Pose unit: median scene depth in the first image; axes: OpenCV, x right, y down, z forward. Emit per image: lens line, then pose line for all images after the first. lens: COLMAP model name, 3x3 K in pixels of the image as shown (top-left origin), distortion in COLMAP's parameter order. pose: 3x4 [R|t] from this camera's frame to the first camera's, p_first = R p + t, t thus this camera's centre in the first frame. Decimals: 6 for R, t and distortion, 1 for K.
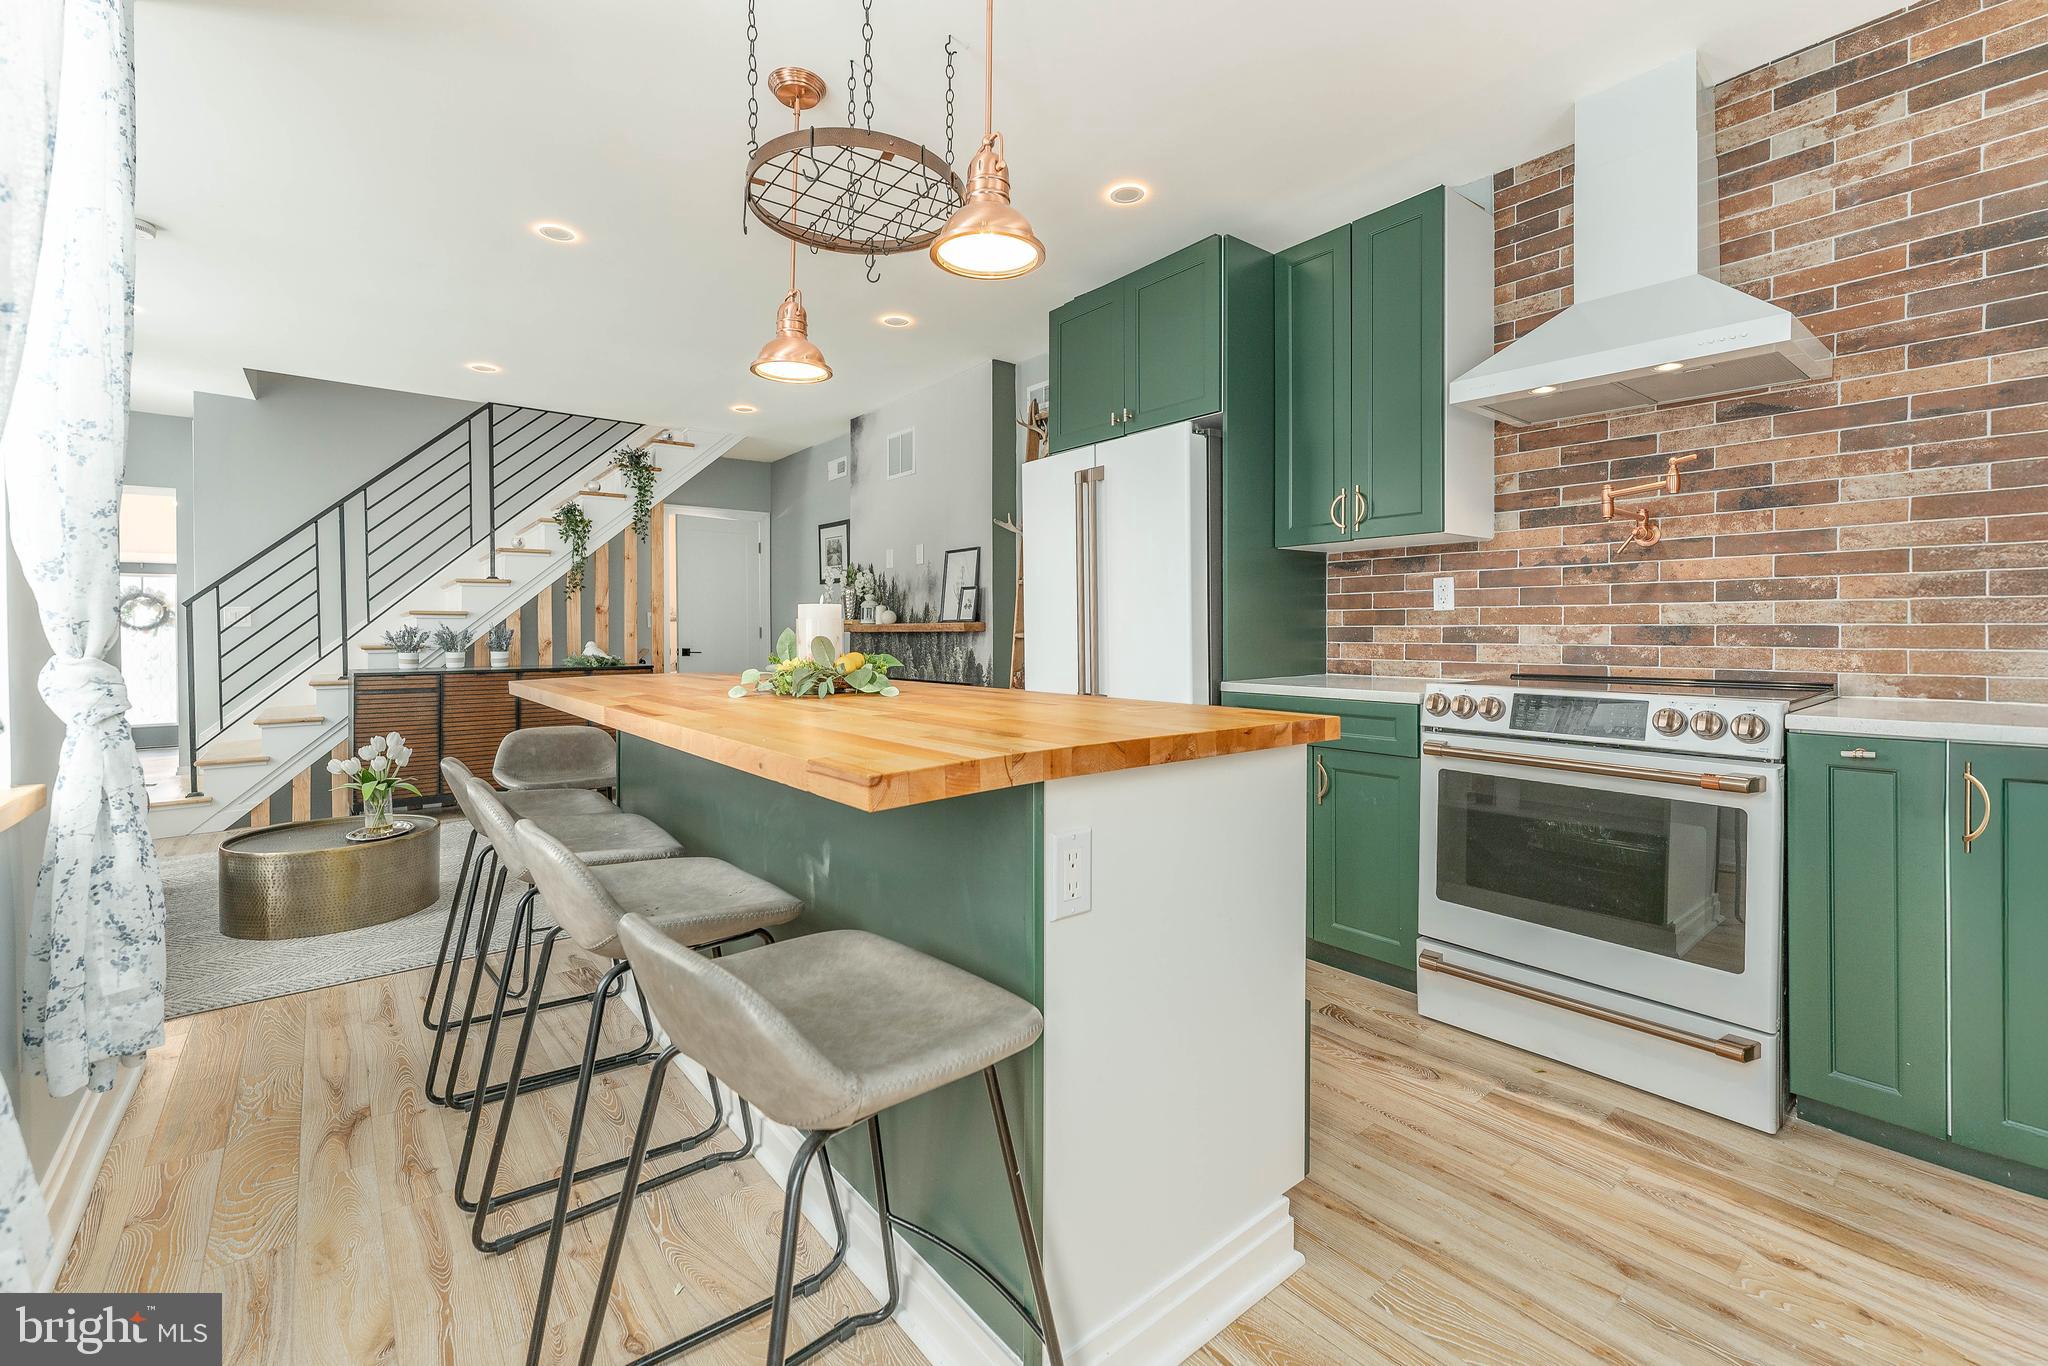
lens RADIAL K [[859.7, 0, 1022.7], [0, 859.7, 635.3], [0, 0, 1]] dist [0.001765, 0.000451]
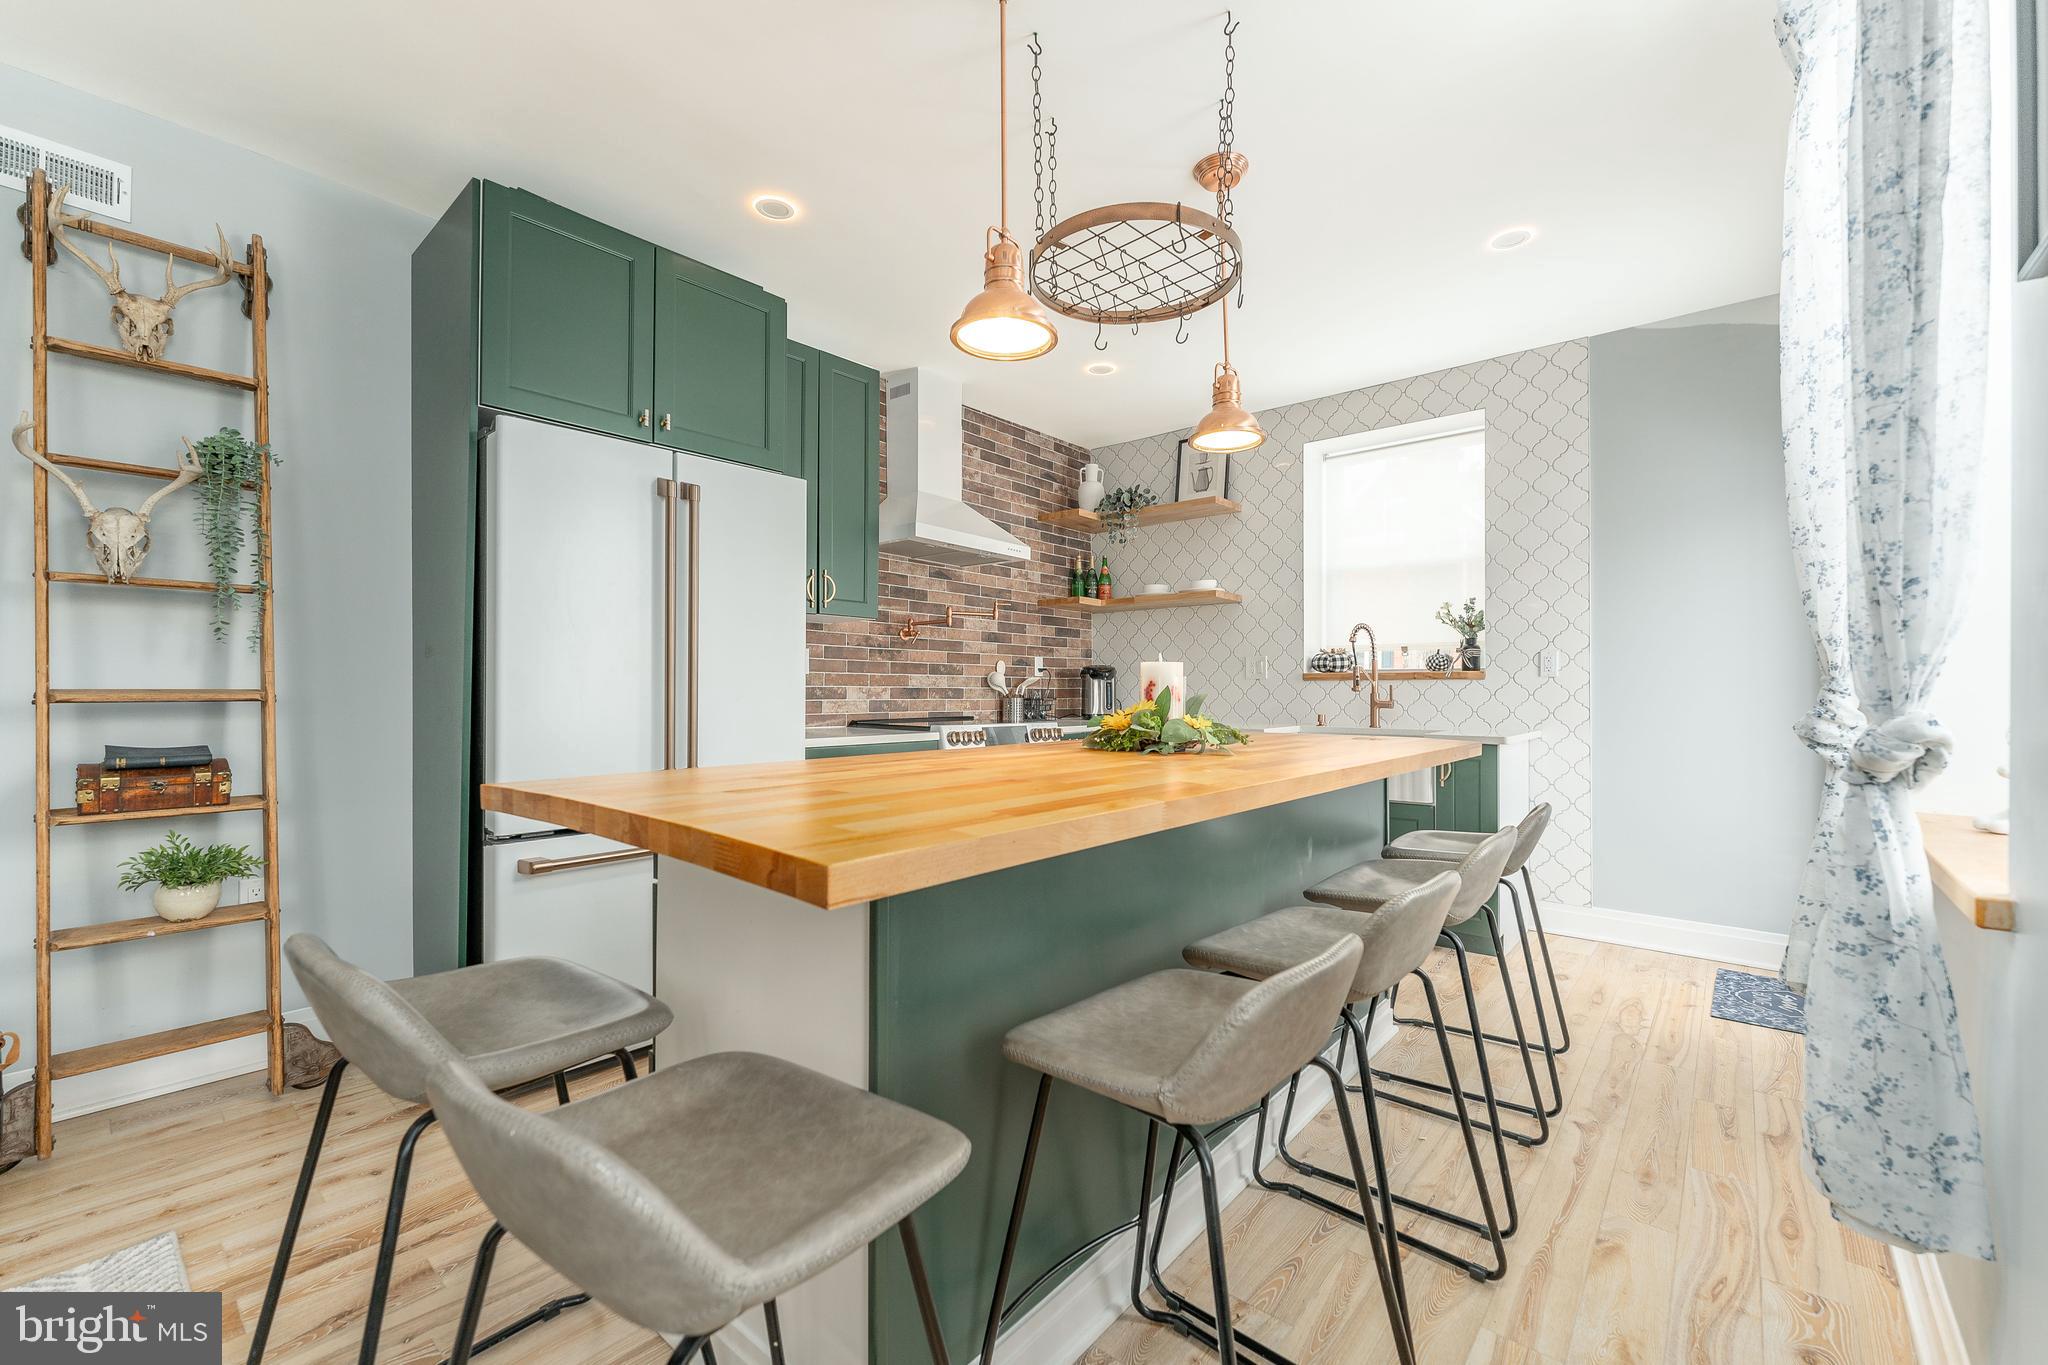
lens RADIAL K [[828.3, 0, 1033.7], [0, 828.3, 685.5], [0, 0, 1]] dist [-0.001313, 0.001405]
pose [[-0.179522, 0.009089, 0.983712, -0.458391], [0.003958, 0.999956, -0.008517, -0.000154], [-0.983746, 0.002364, -0.179550, 0.520290]]
